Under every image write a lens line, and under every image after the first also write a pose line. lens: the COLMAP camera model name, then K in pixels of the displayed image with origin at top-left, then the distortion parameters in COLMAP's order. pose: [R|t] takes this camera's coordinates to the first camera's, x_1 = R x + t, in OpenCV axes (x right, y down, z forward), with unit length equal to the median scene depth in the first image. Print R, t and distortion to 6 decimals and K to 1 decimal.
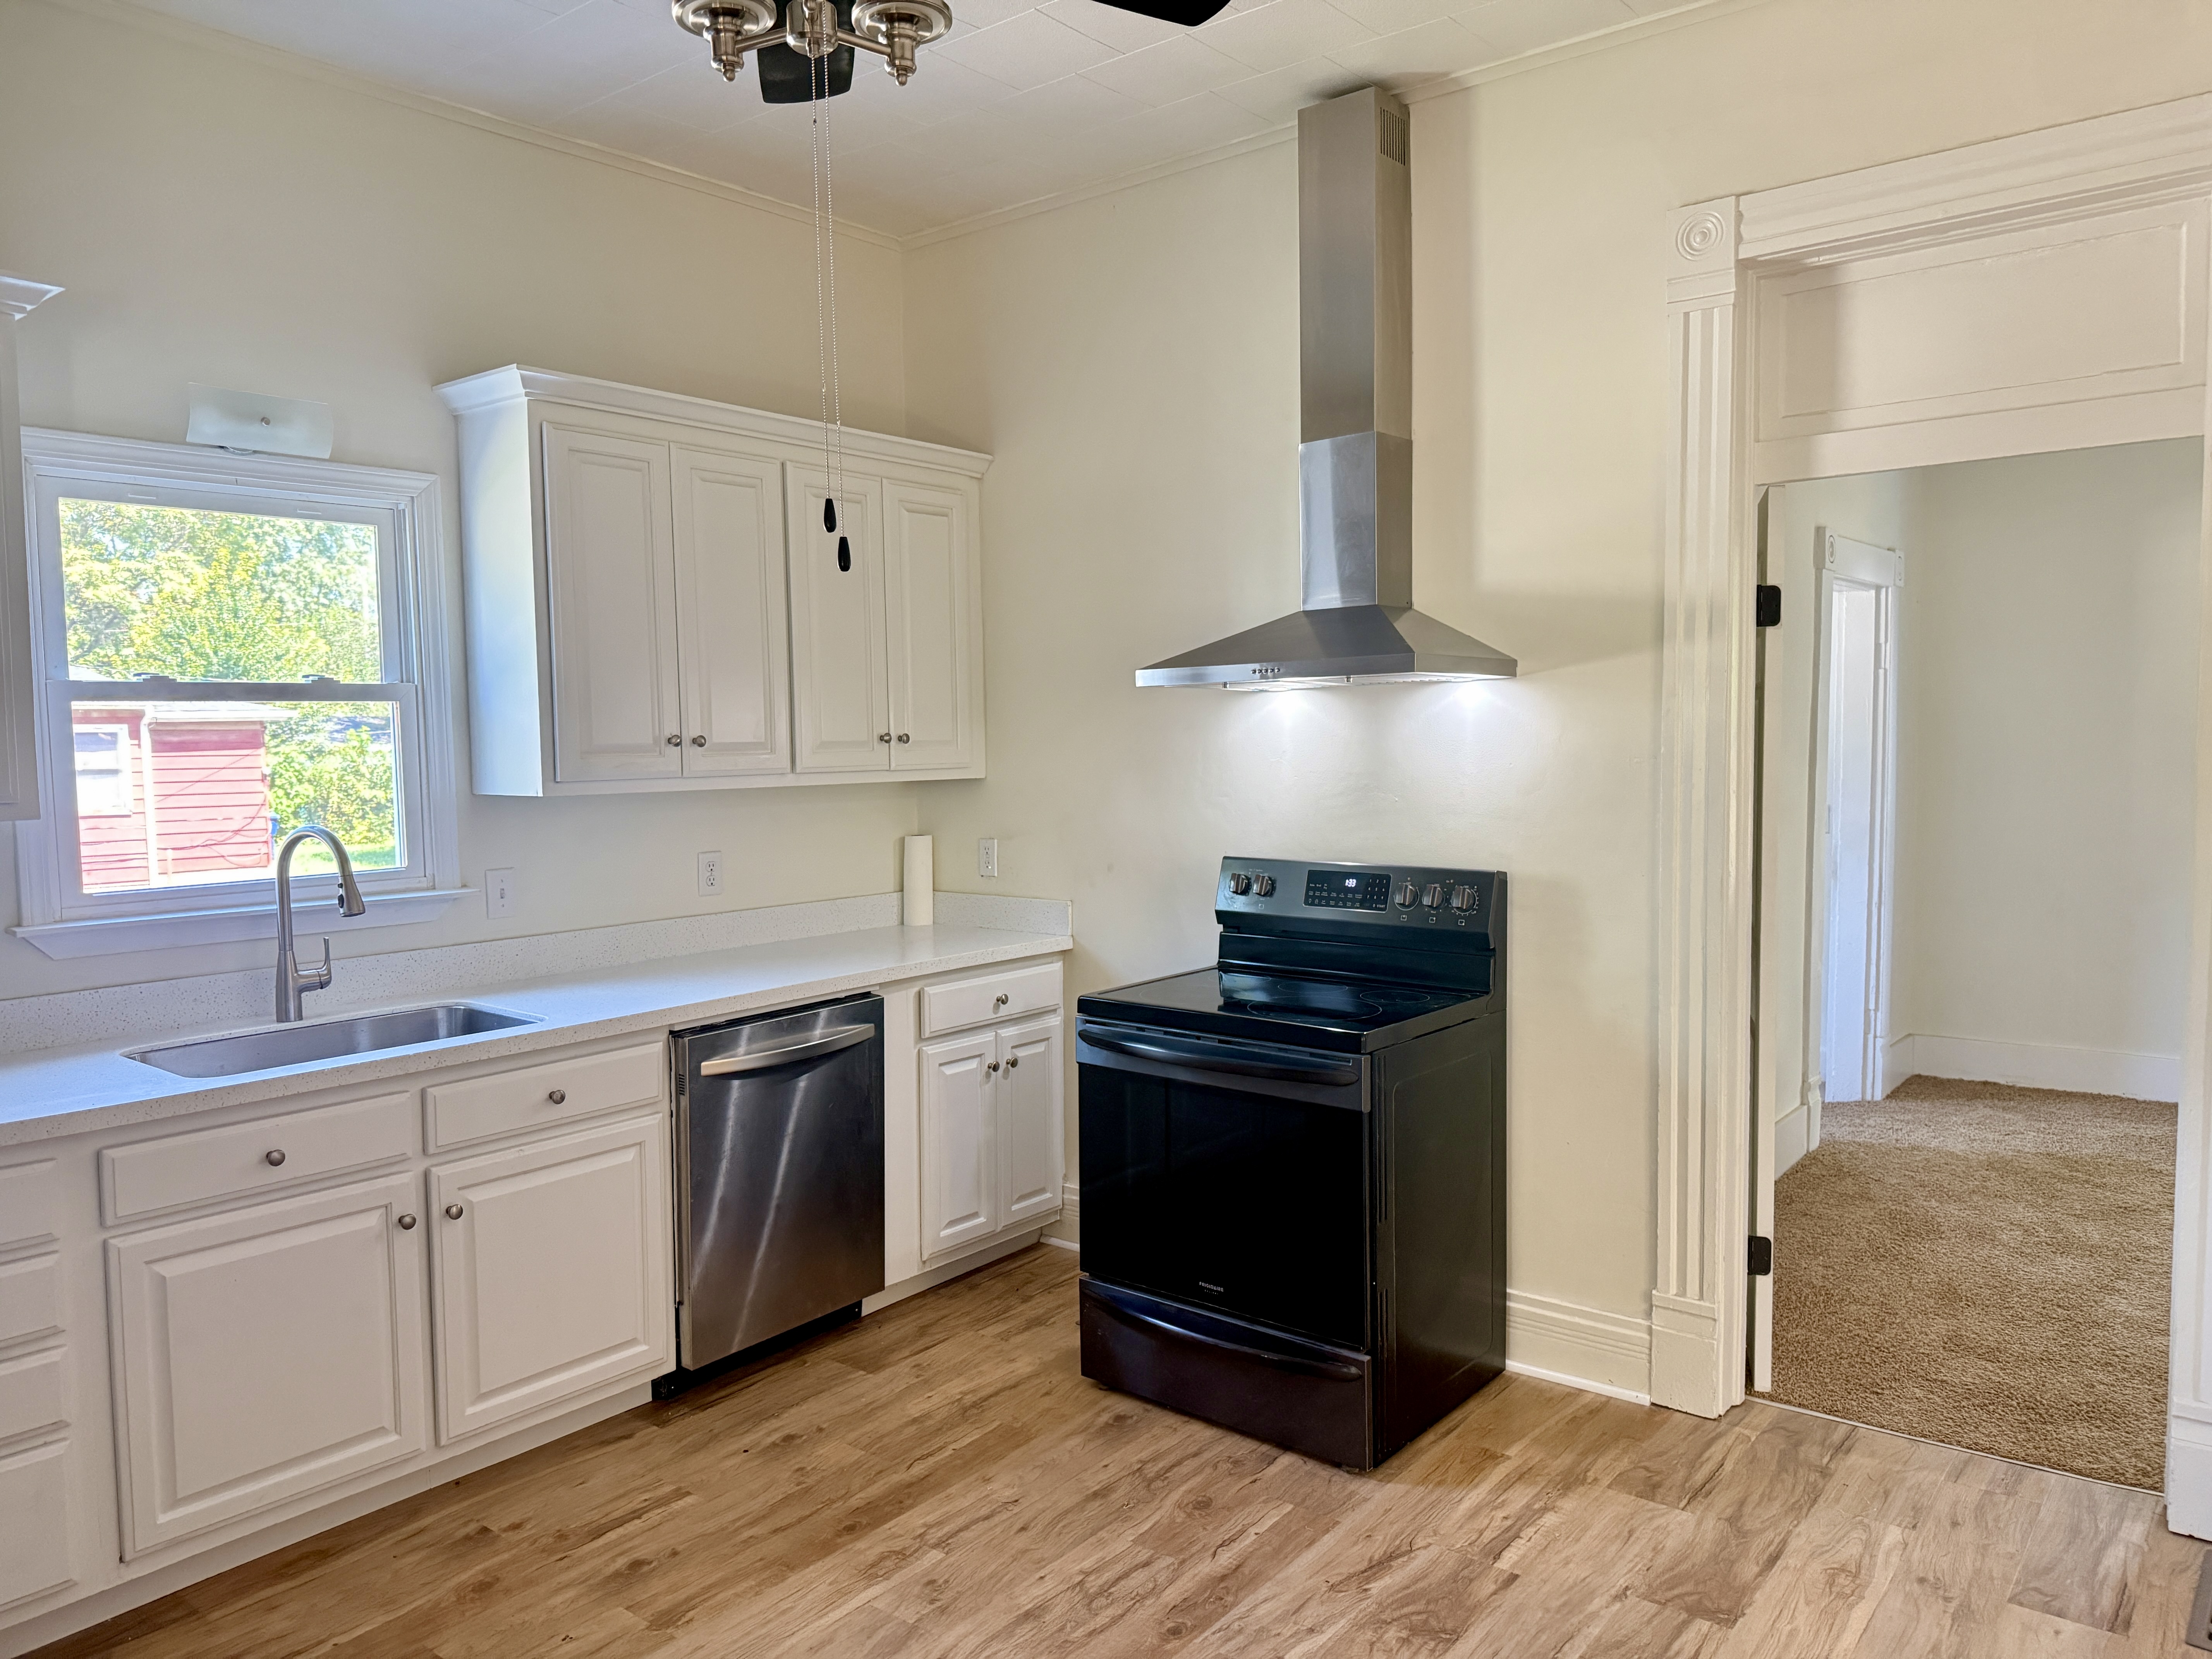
lens RADIAL K [[1572.2, 0, 1106.0], [0, 1572.2, 829.5], [0, 0, 1]] dist [0.064621, -0.059839]
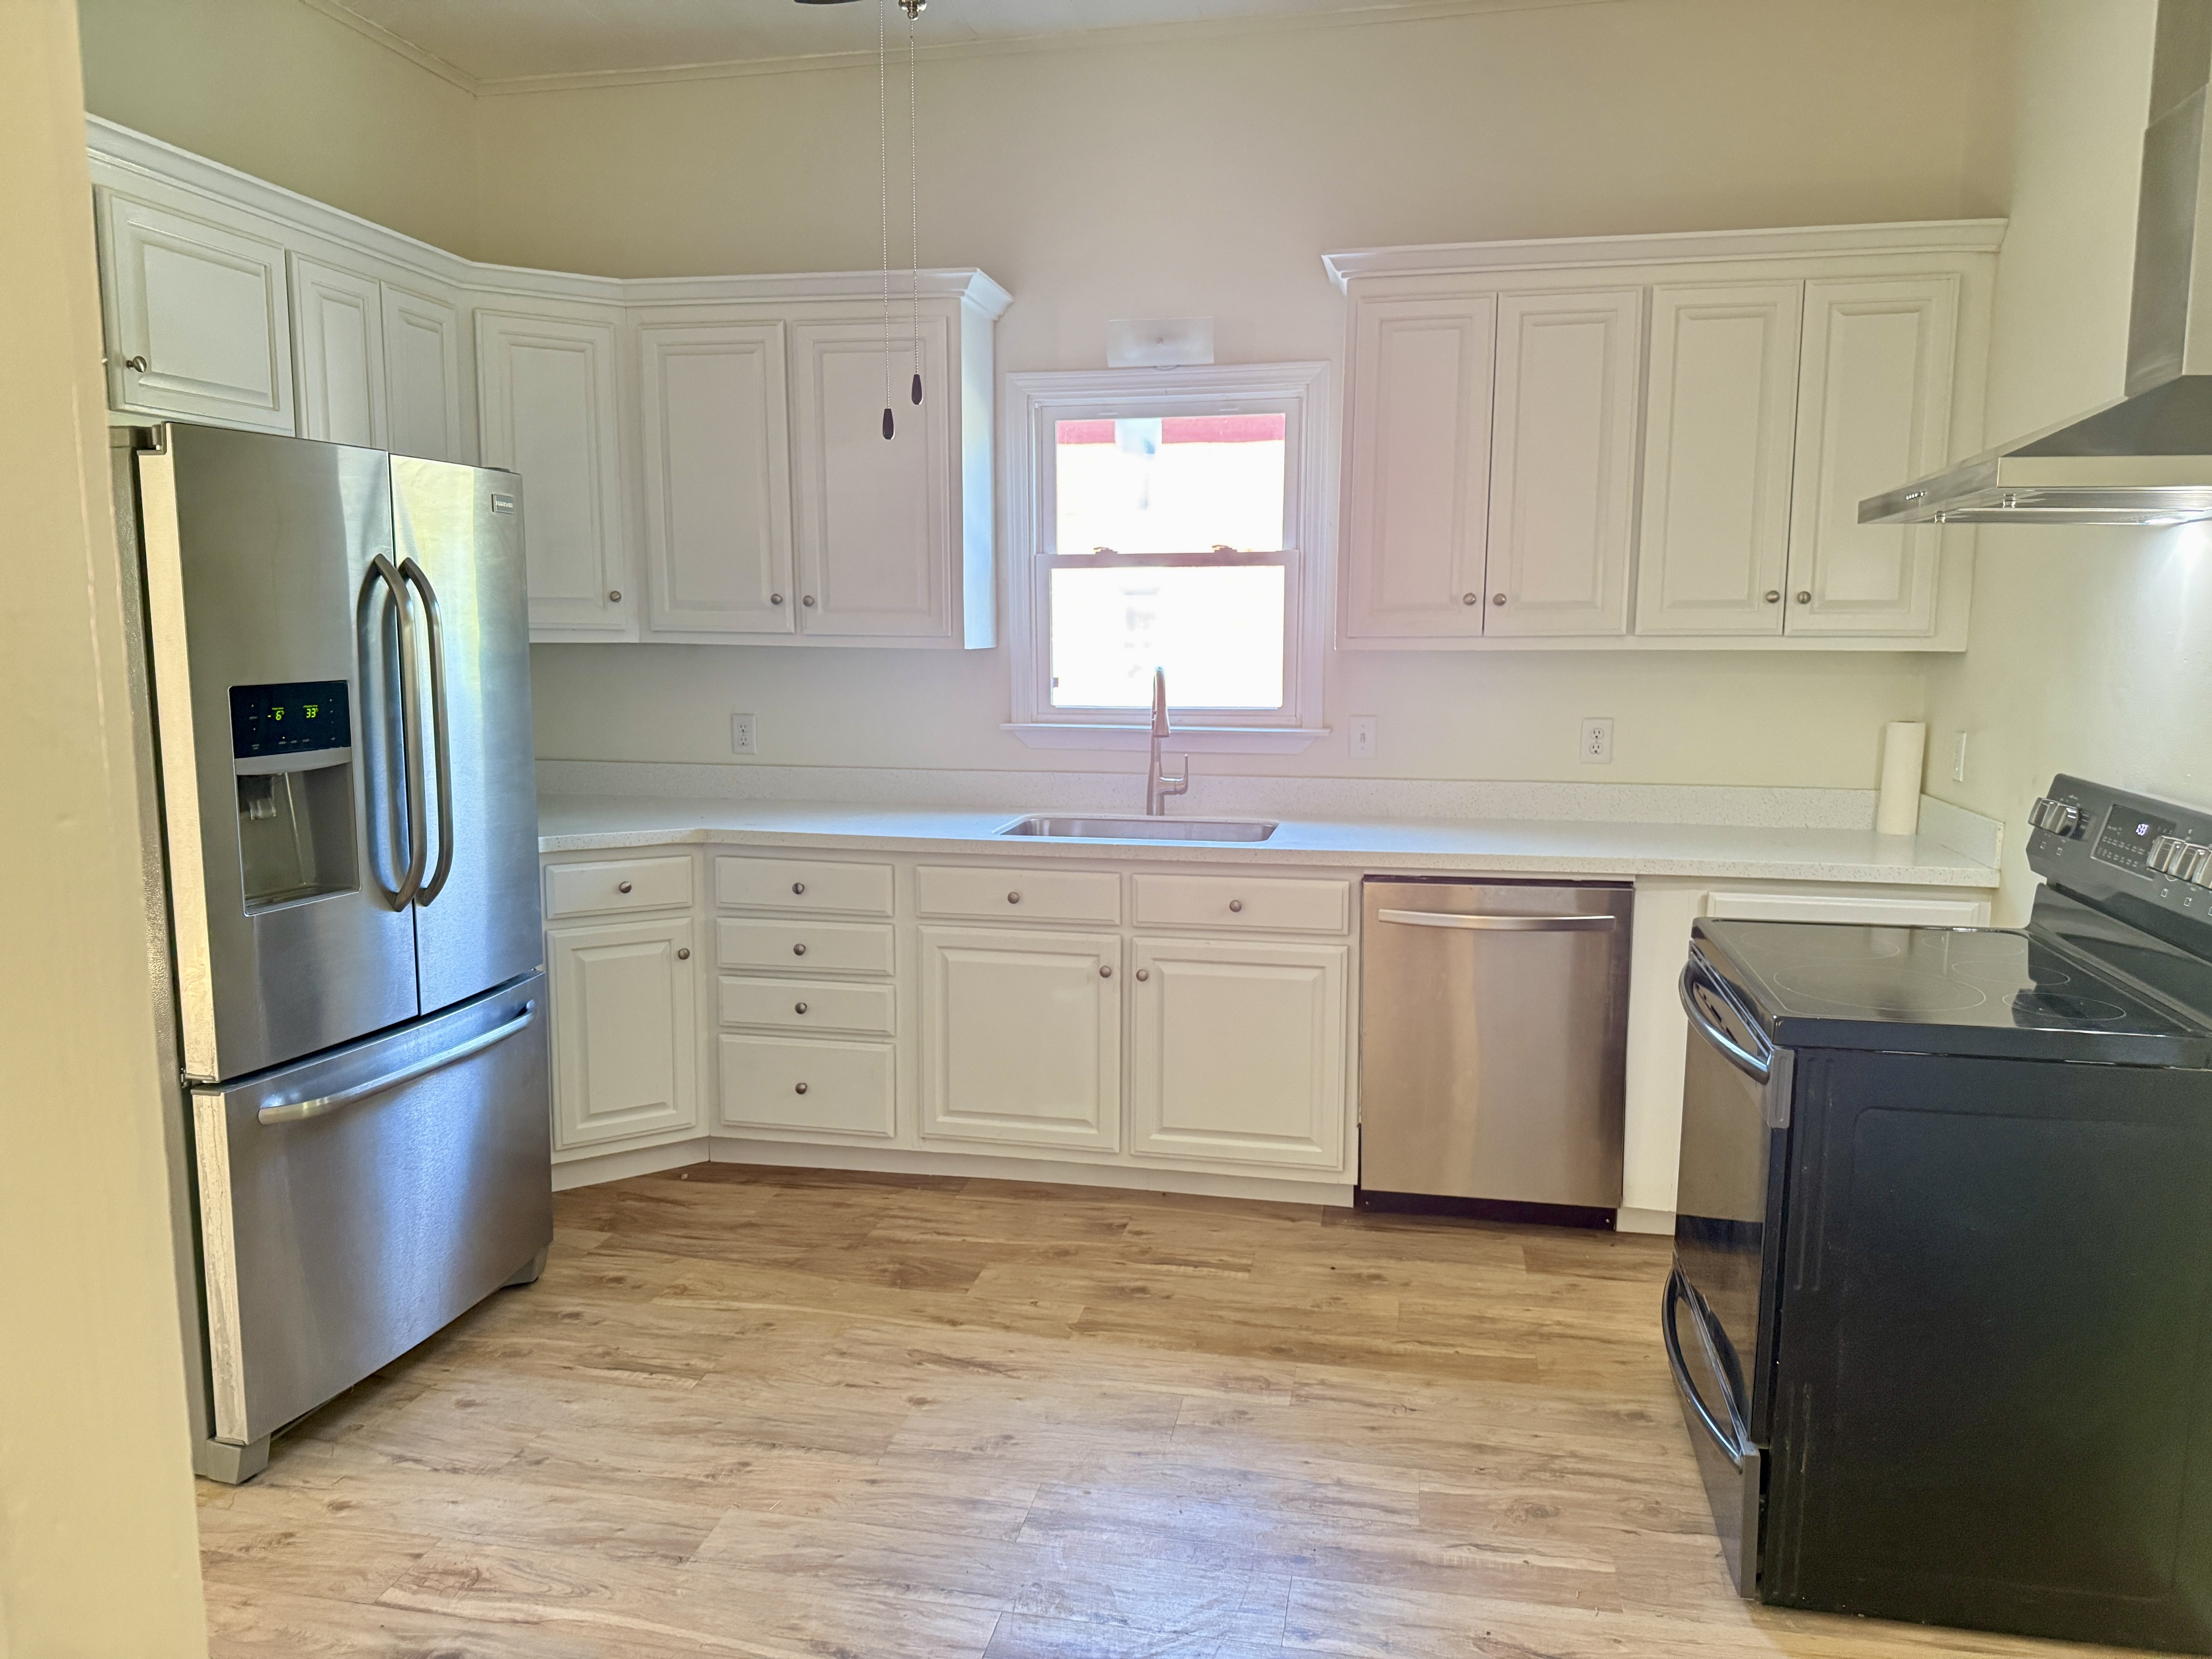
lens RADIAL K [[1558.5, 0, 1106.0], [0, 1558.5, 829.5], [0, 0, 1]] dist [0.168725, -0.254470]
pose [[0.460639, 0.133348, -0.877513, 0.623899], [-0.064666, 0.991065, 0.116658, -0.015524], [0.885229, 0.003008, 0.465147, 0.388340]]
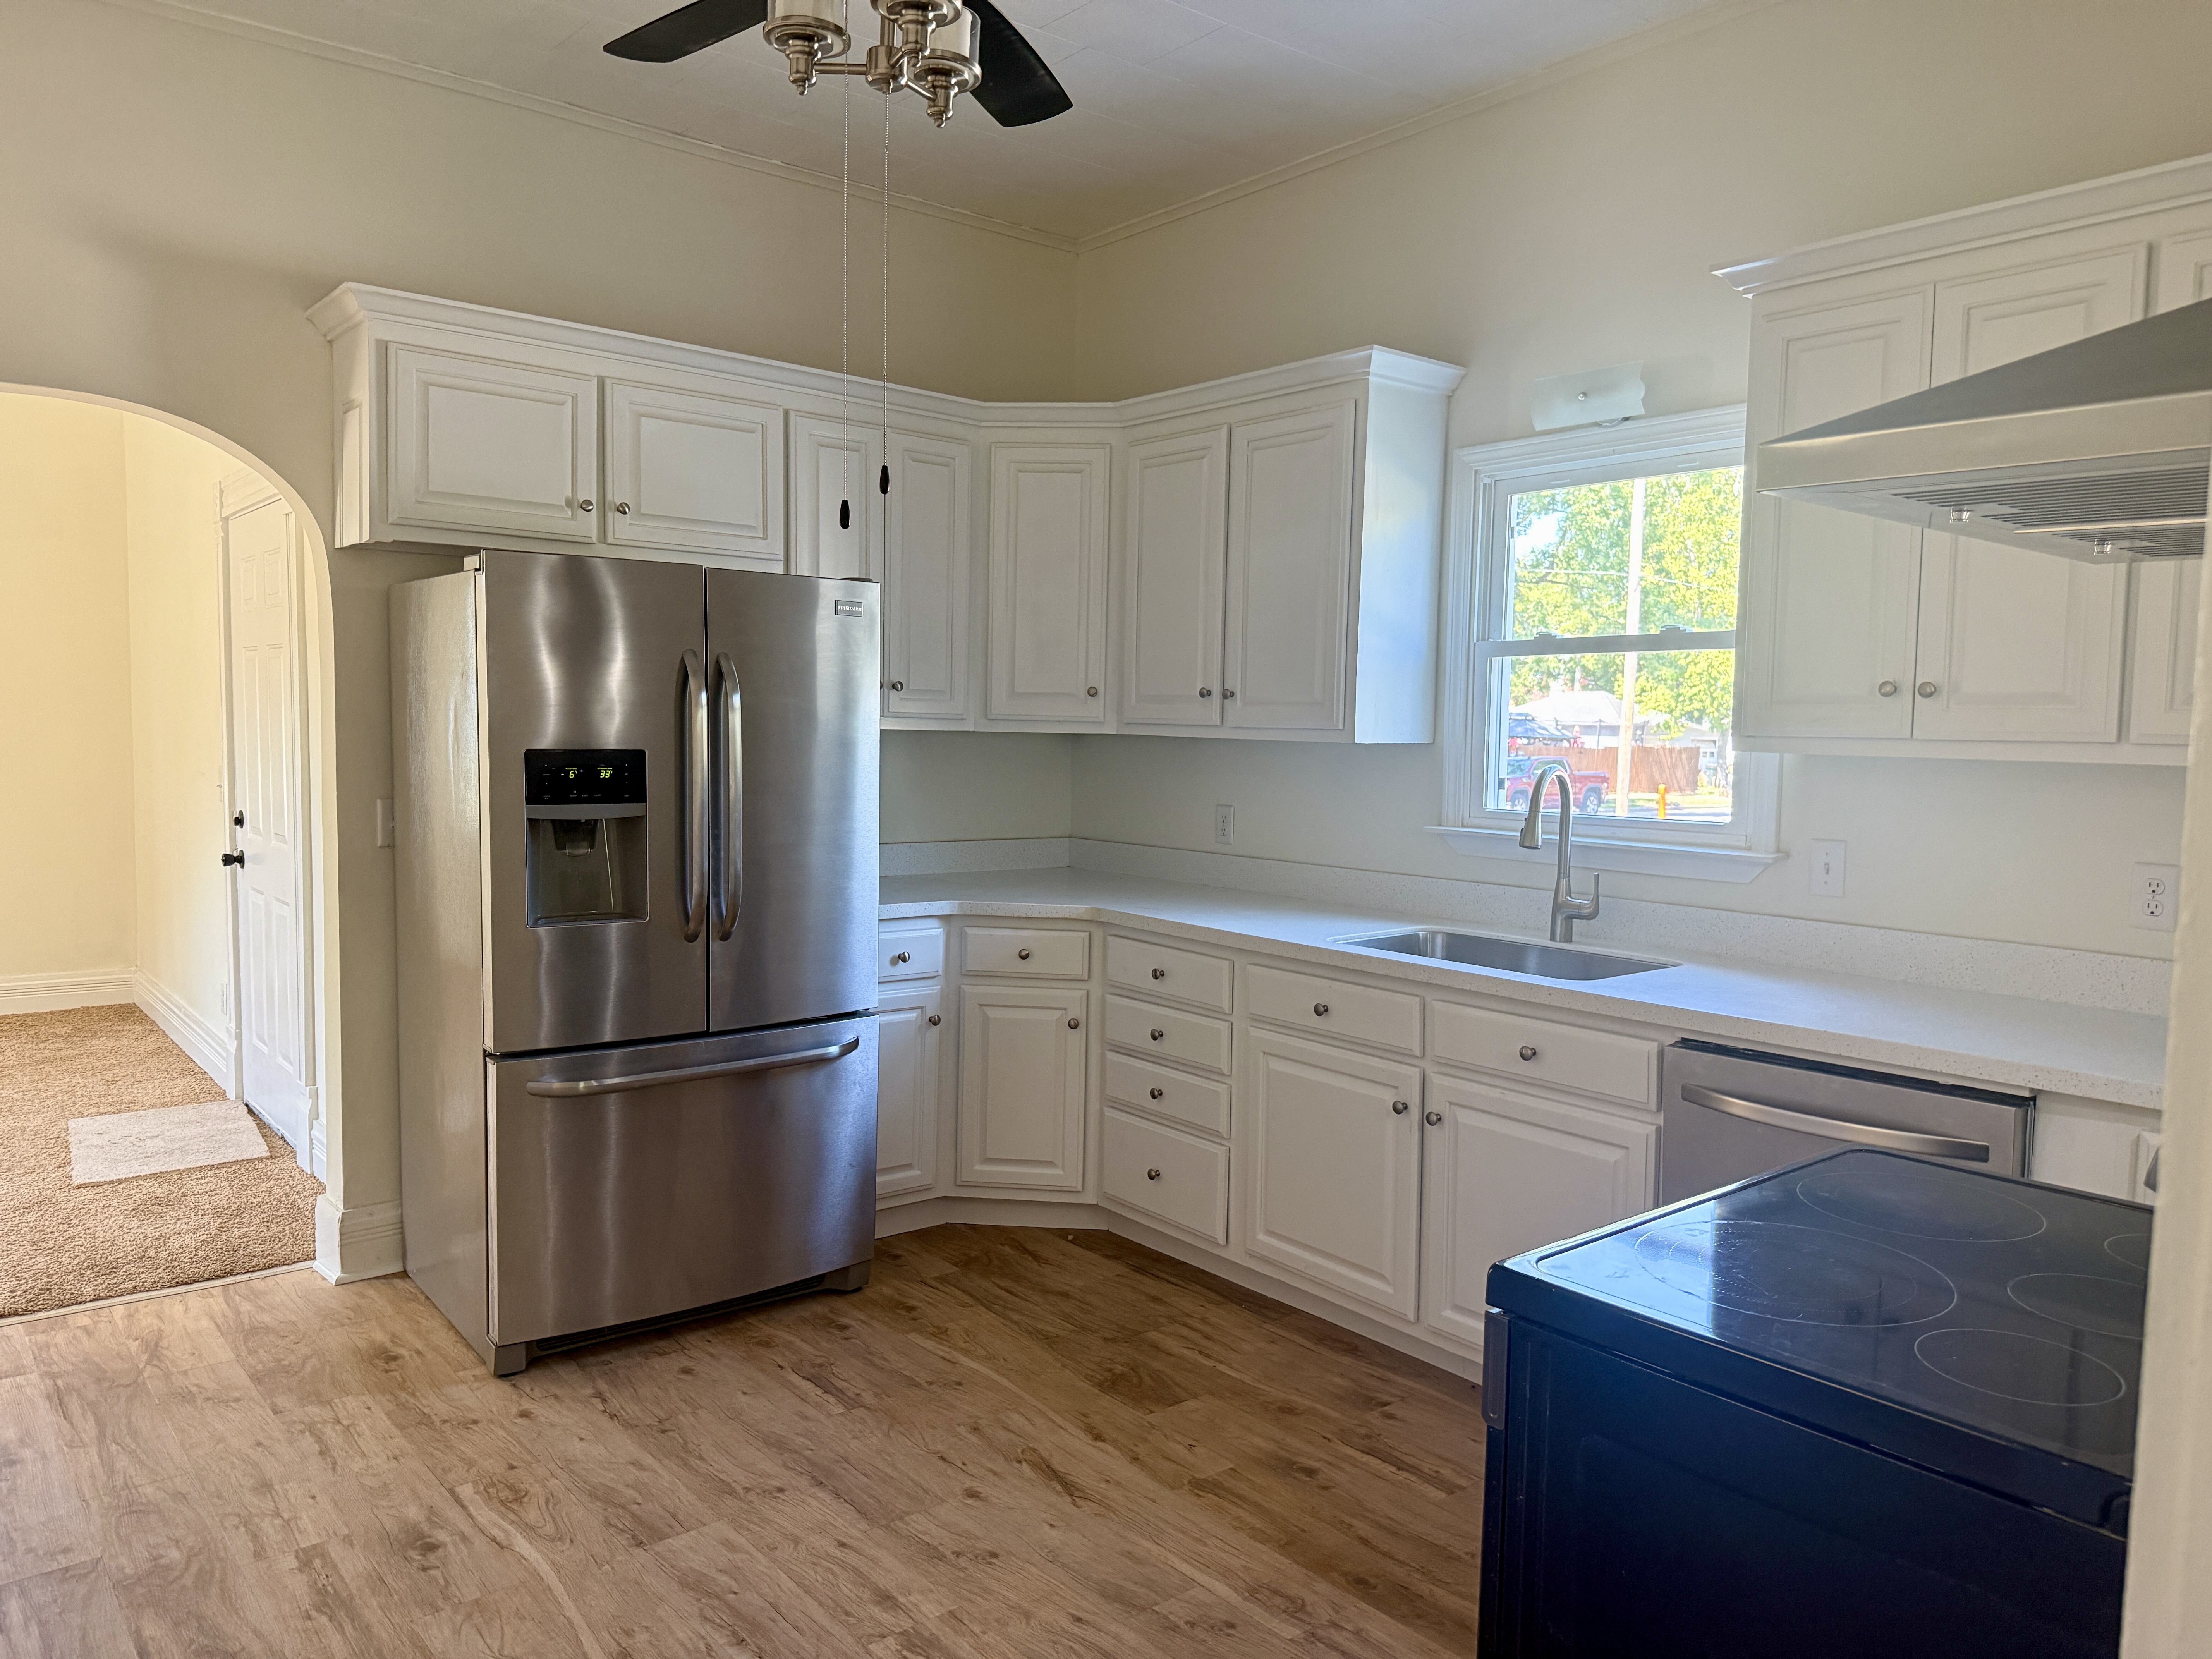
lens RADIAL K [[1565.0, 0, 1107.0], [0, 1565.0, 839.1], [0, 0, 1]] dist [0.222482, -0.402525]
pose [[-0.192987, 0.088020, -0.977245, 0.657437], [-0.076614, 0.991576, 0.104440, -0.044189], [0.978206, 0.095026, -0.184618, 0.934323]]
